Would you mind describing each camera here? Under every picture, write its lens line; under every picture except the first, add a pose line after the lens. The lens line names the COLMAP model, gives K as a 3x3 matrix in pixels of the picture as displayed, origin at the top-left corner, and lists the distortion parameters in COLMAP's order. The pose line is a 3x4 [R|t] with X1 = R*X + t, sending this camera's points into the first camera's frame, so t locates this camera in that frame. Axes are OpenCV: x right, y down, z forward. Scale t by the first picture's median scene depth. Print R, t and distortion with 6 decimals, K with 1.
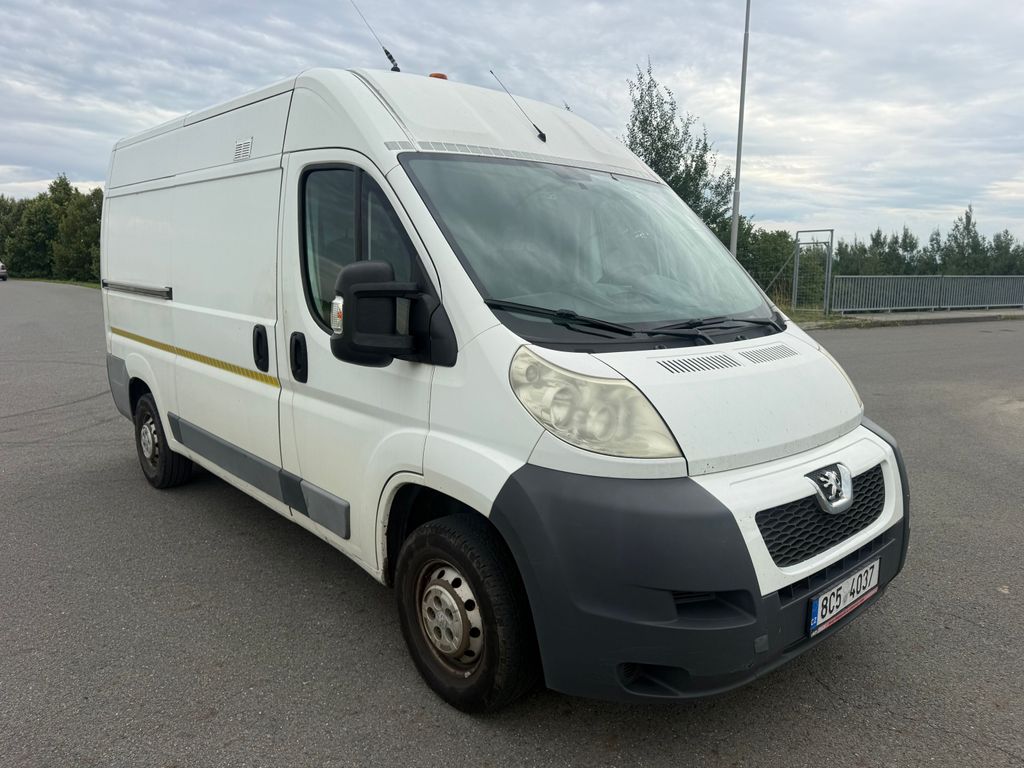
lens RADIAL K [[726.7, 0, 512.0], [0, 726.7, 384.0], [0, 0, 1]] dist [0.159616, -0.383719]
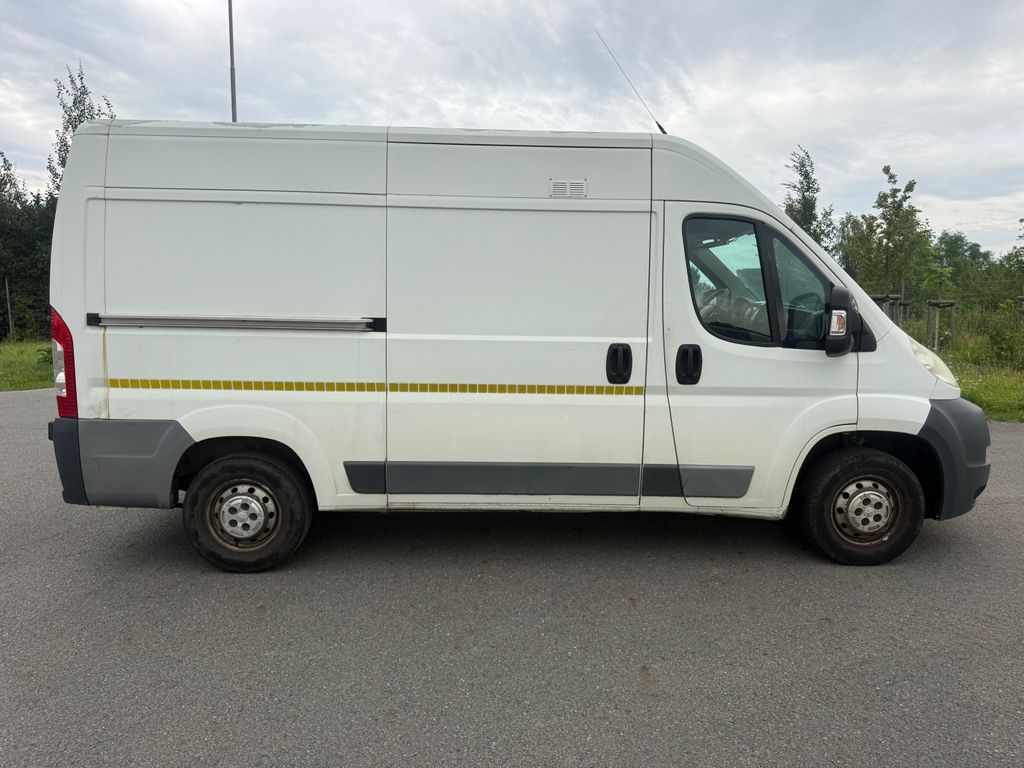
lens RADIAL K [[748.9, 0, 512.0], [0, 748.9, 384.0], [0, 0, 1]] dist [0.095933, -0.195001]
pose [[0.649087, -0.097516, 0.754438, -1.630691], [0.125890, 0.991845, 0.019892, -0.075372], [-0.750225, 0.082065, 0.656070, 0.437997]]
